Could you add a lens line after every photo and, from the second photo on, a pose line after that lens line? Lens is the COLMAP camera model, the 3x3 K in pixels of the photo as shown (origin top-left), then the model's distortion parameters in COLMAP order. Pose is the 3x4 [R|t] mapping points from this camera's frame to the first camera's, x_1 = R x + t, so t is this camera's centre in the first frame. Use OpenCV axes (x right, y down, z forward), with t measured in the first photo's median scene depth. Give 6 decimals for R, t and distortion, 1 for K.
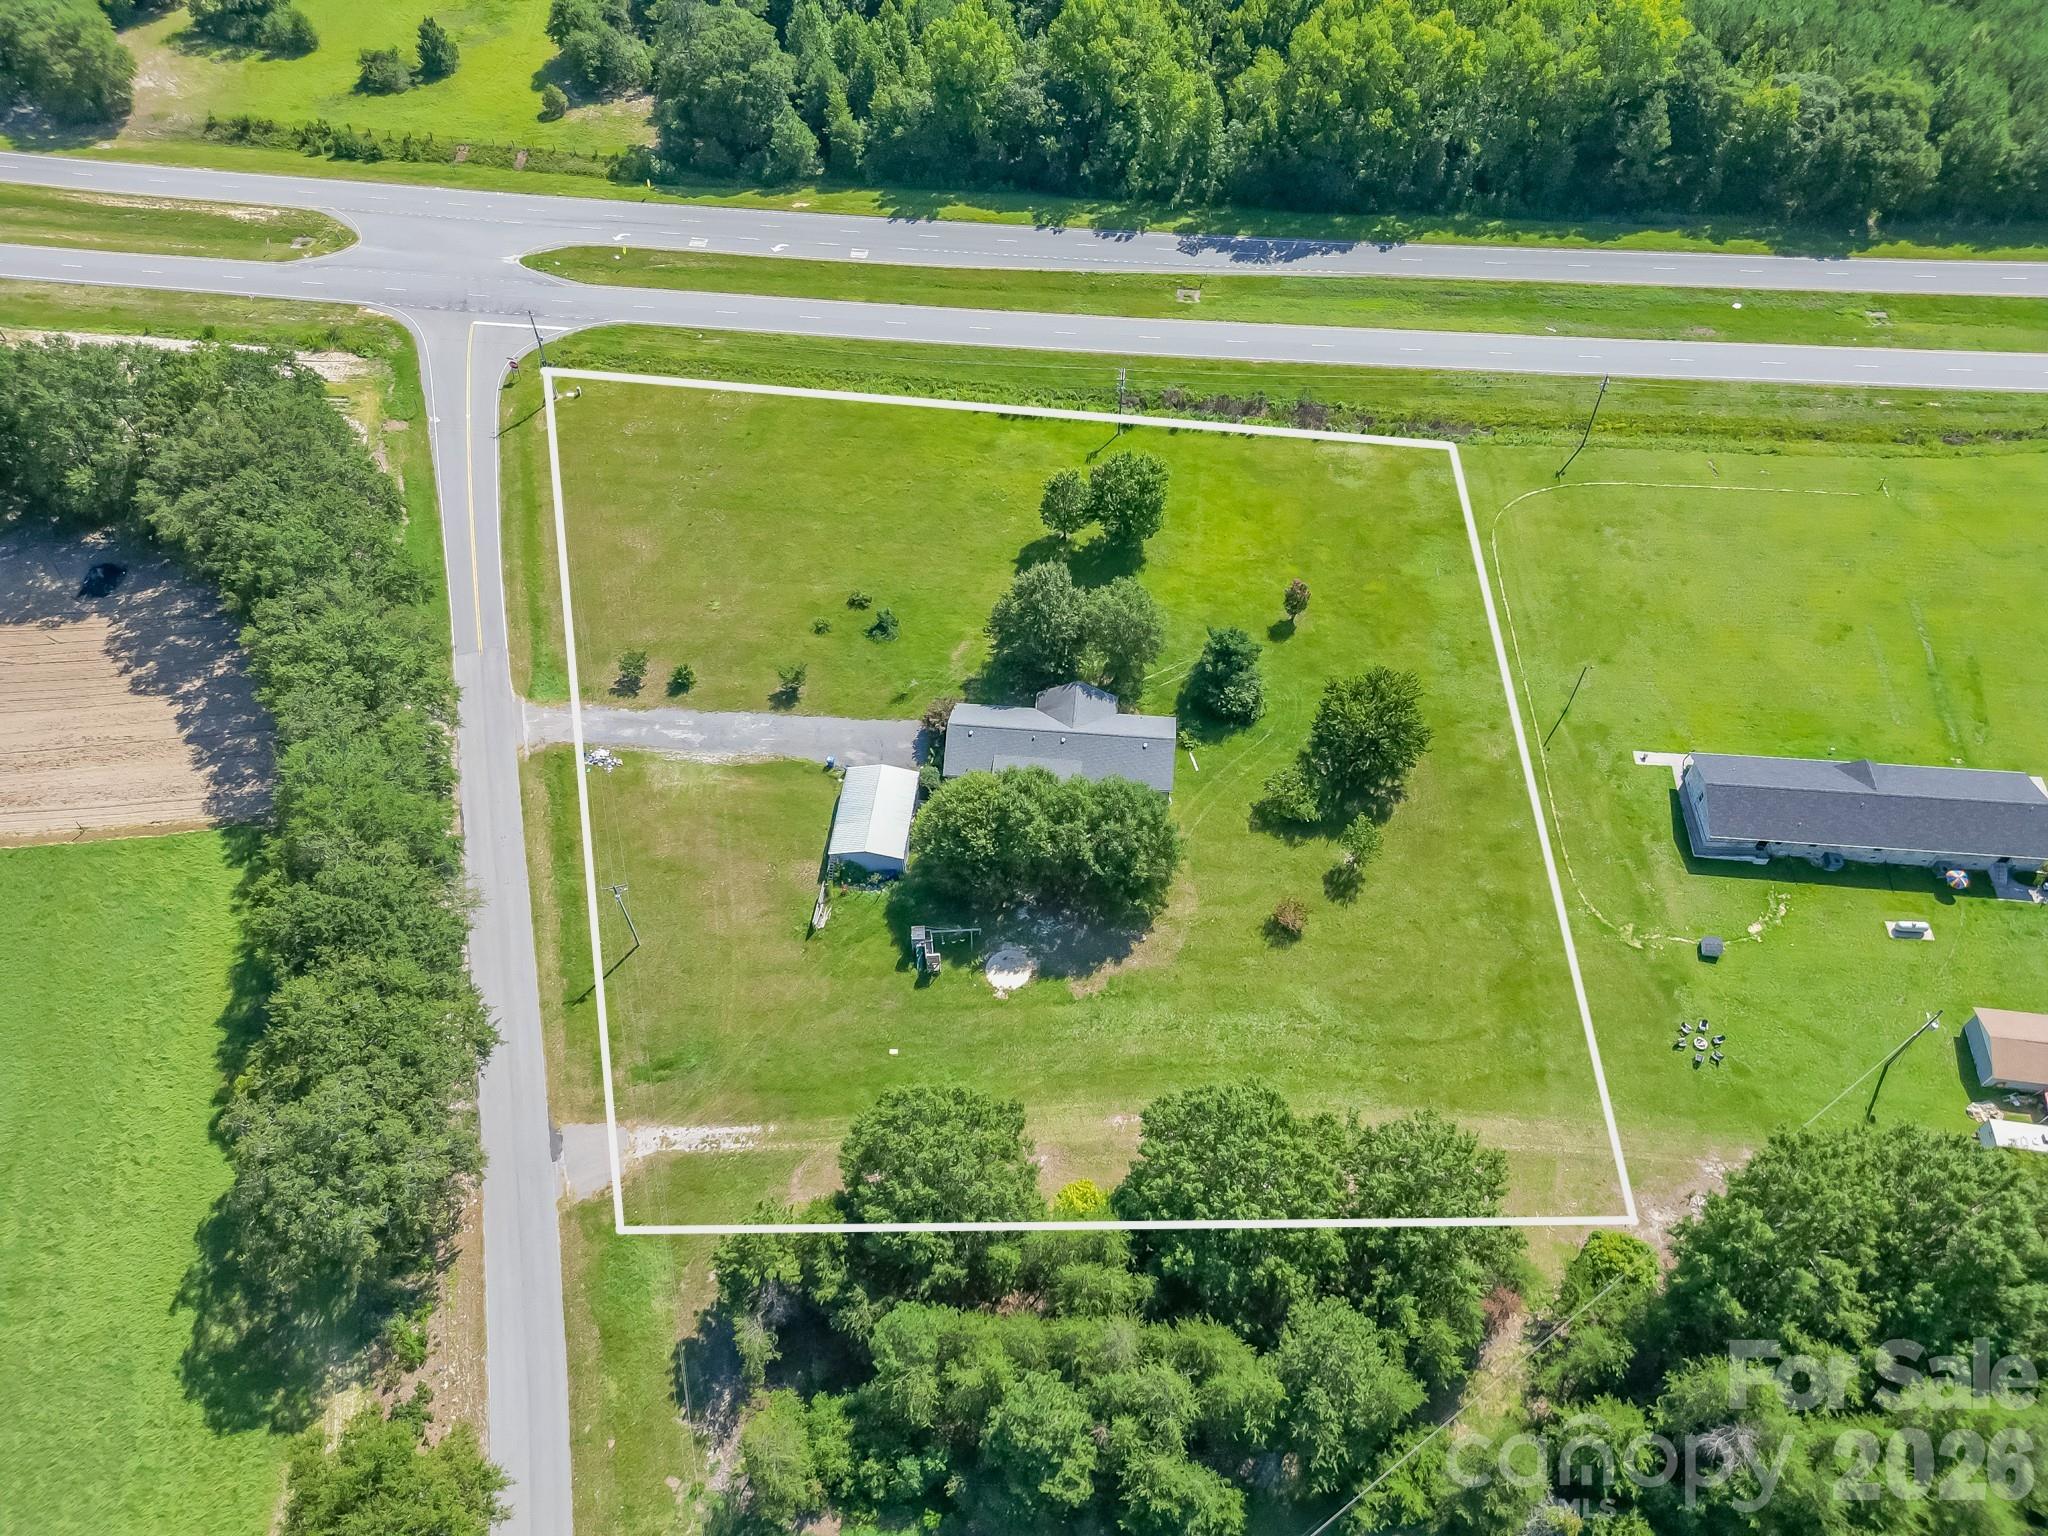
lens RADIAL K [[1441.1, 0, 1021.7], [0, 1441.1, 762.3], [0, 0, 1]] dist [0.063532, -0.057379]
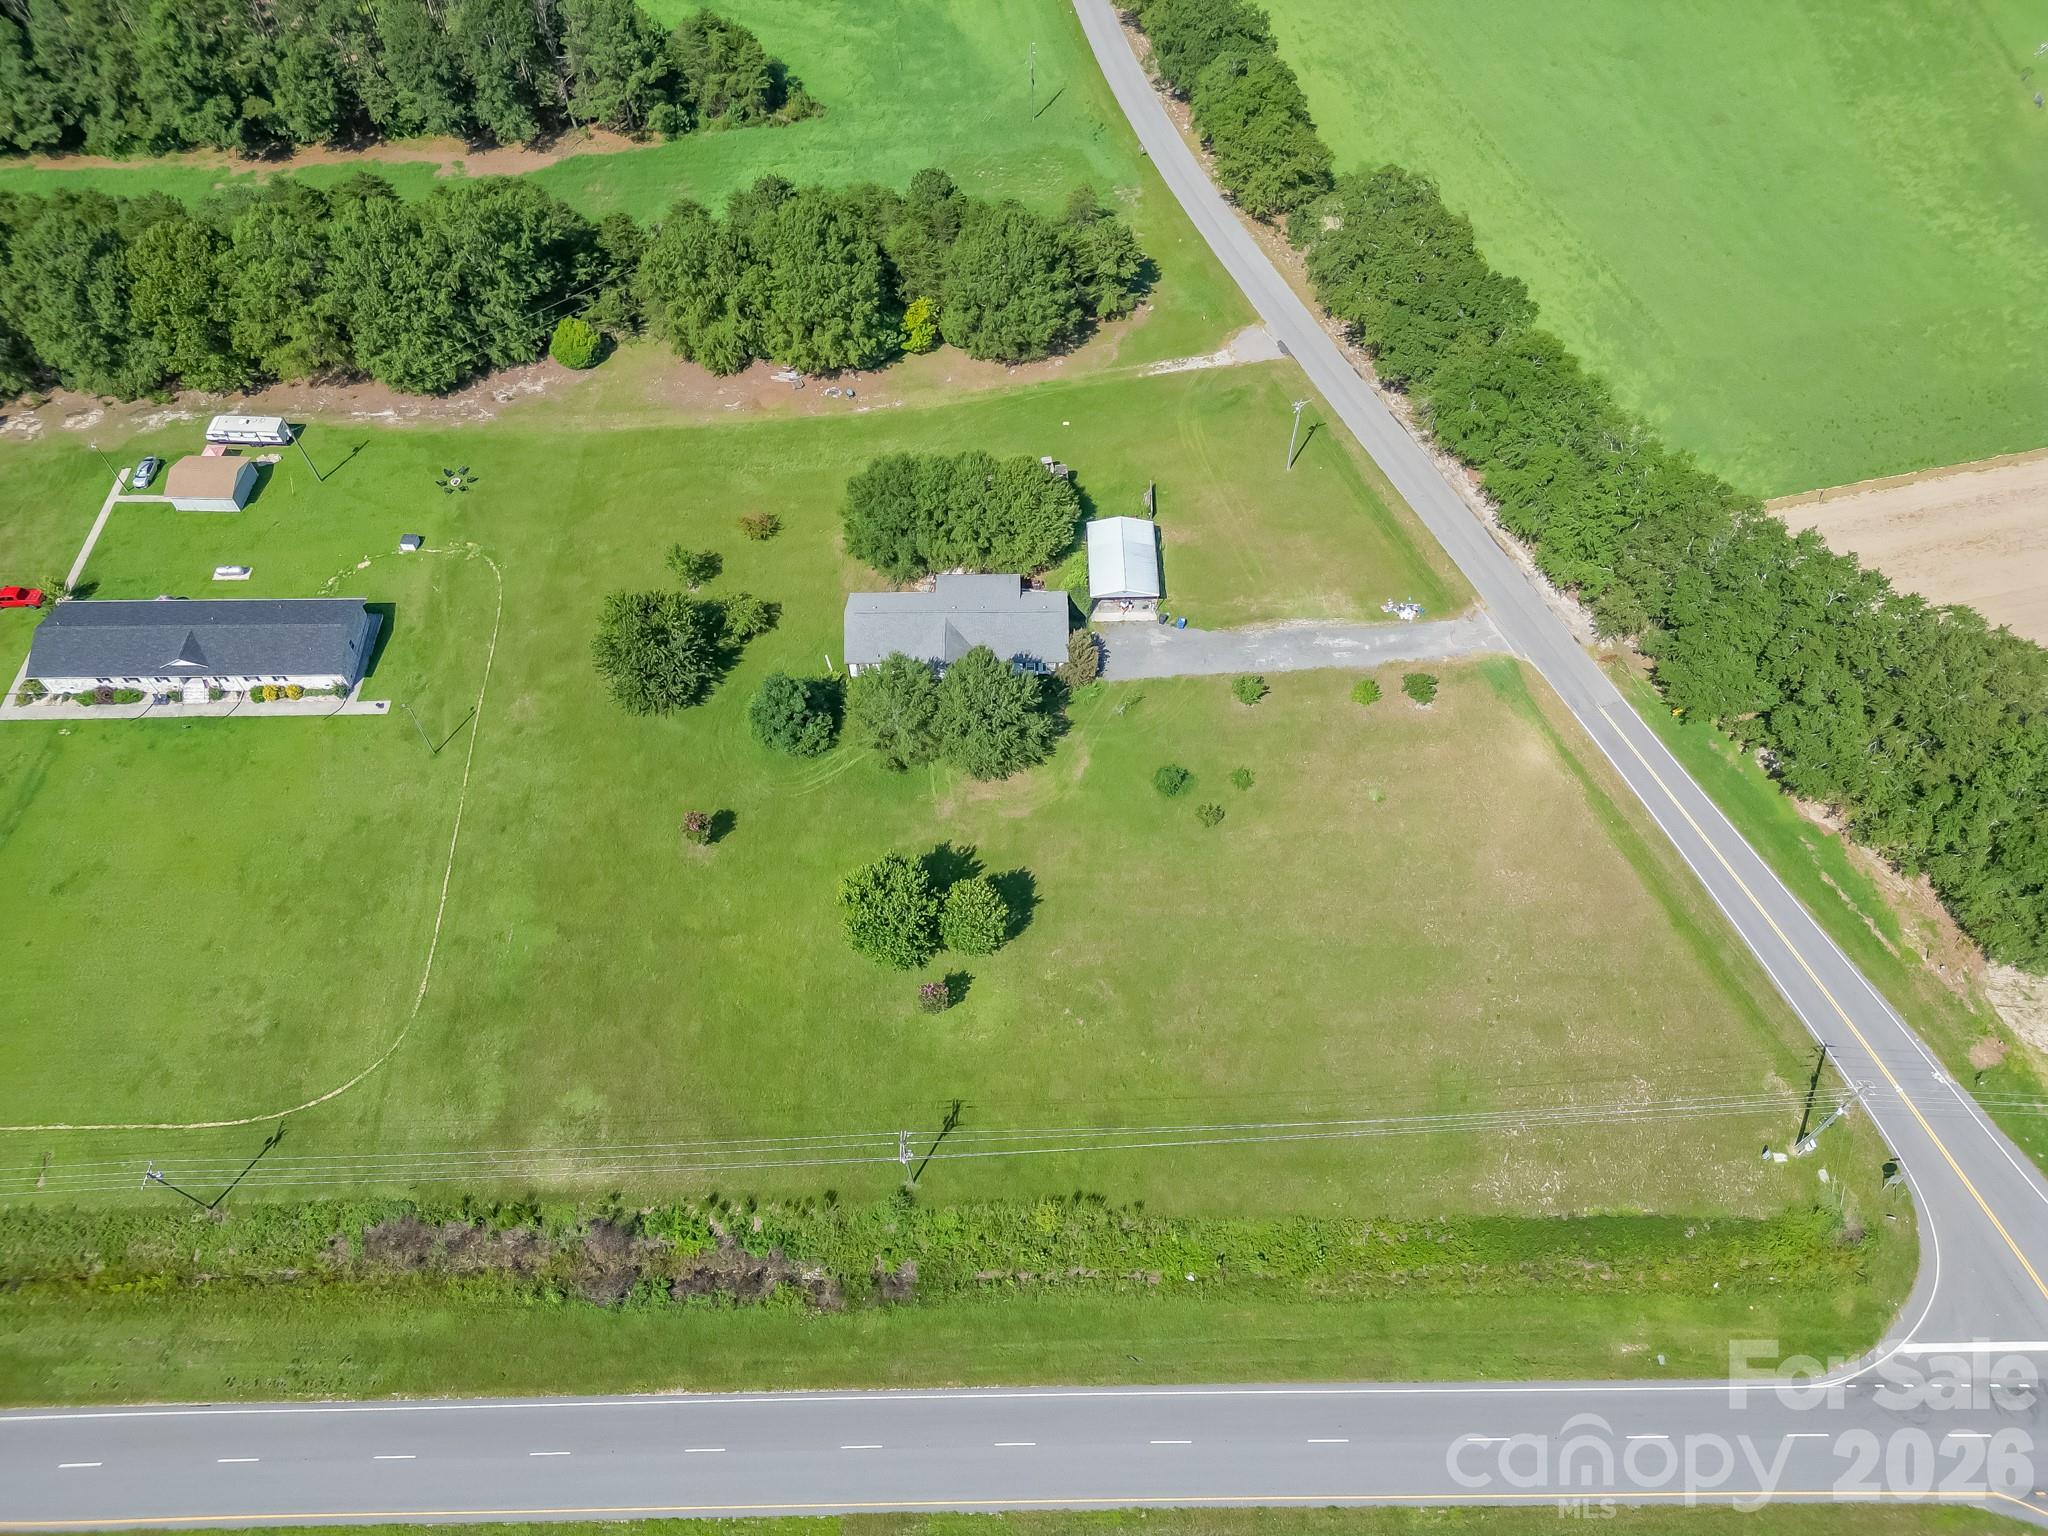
lens RADIAL K [[1432.5, 0, 1021.2], [0, 1432.5, 767.9], [0, 0, 1]] dist [0.060963, -0.053774]
pose [[-0.994275, 0.100065, -0.037483, 0.029738], [-0.063854, -0.275137, 0.959282, -0.991156], [0.085678, 0.956183, 0.279952, 0.793181]]
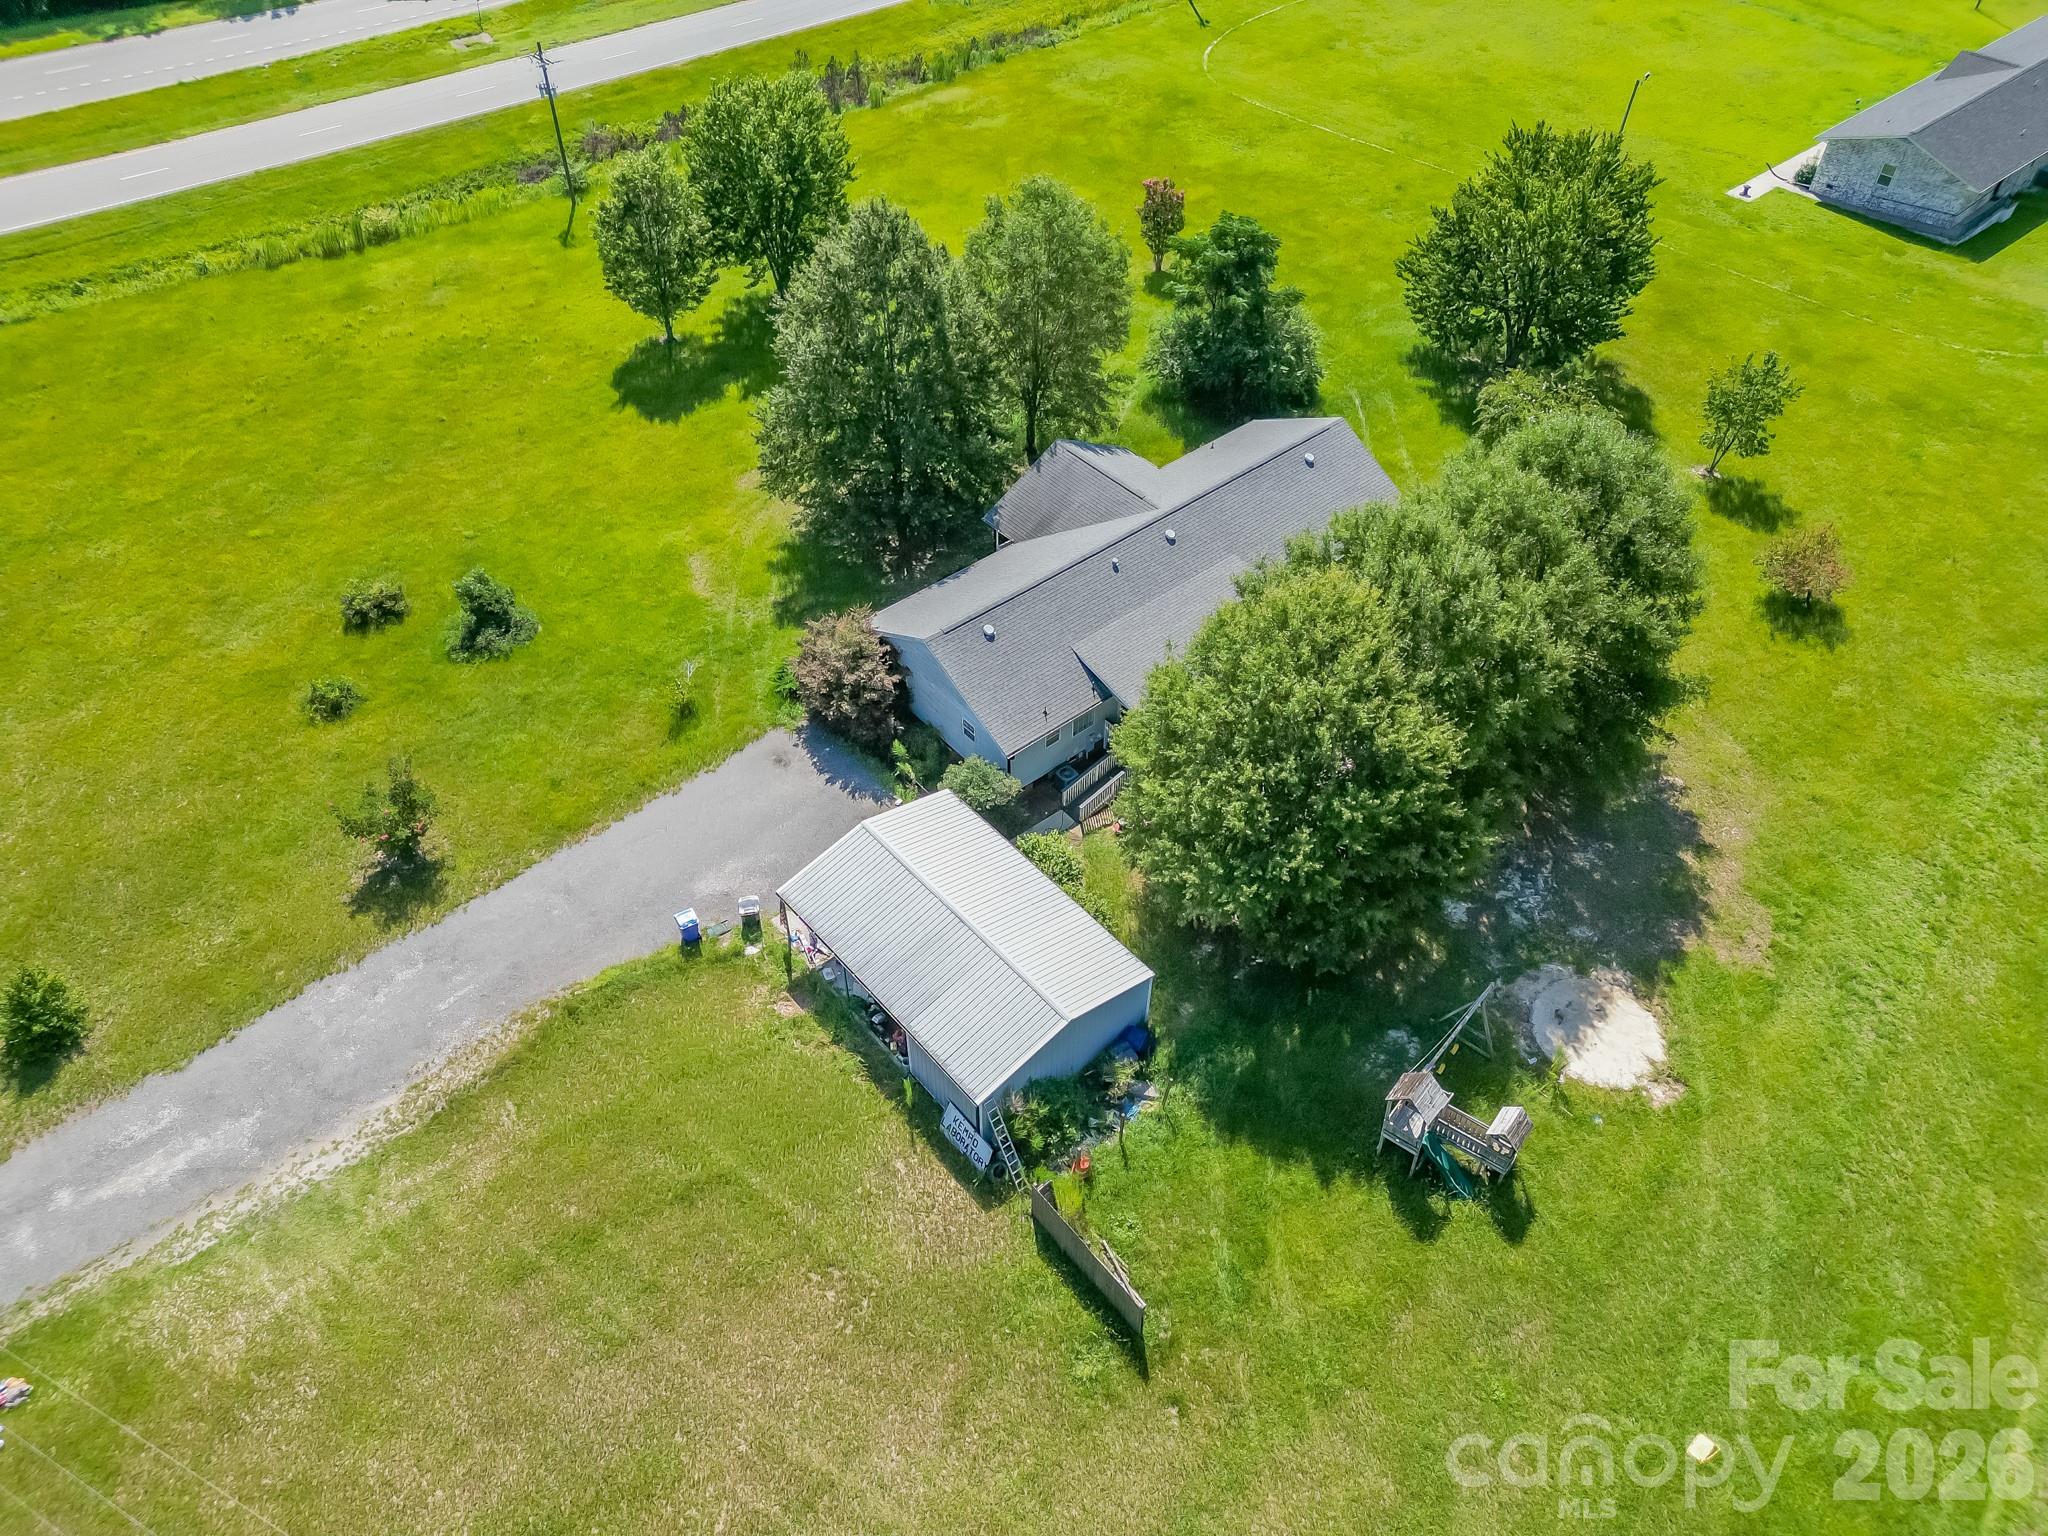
lens RADIAL K [[1437.3, 0, 1024.0], [0, 1437.3, 768.0], [0, 0, 1]] dist [0.059573, -0.055693]
pose [[0.695445, -0.501984, 0.514167, -0.229154], [0.552151, 0.831229, 0.064713, -0.009469], [-0.459875, 0.238894, 0.855245, 0.661889]]
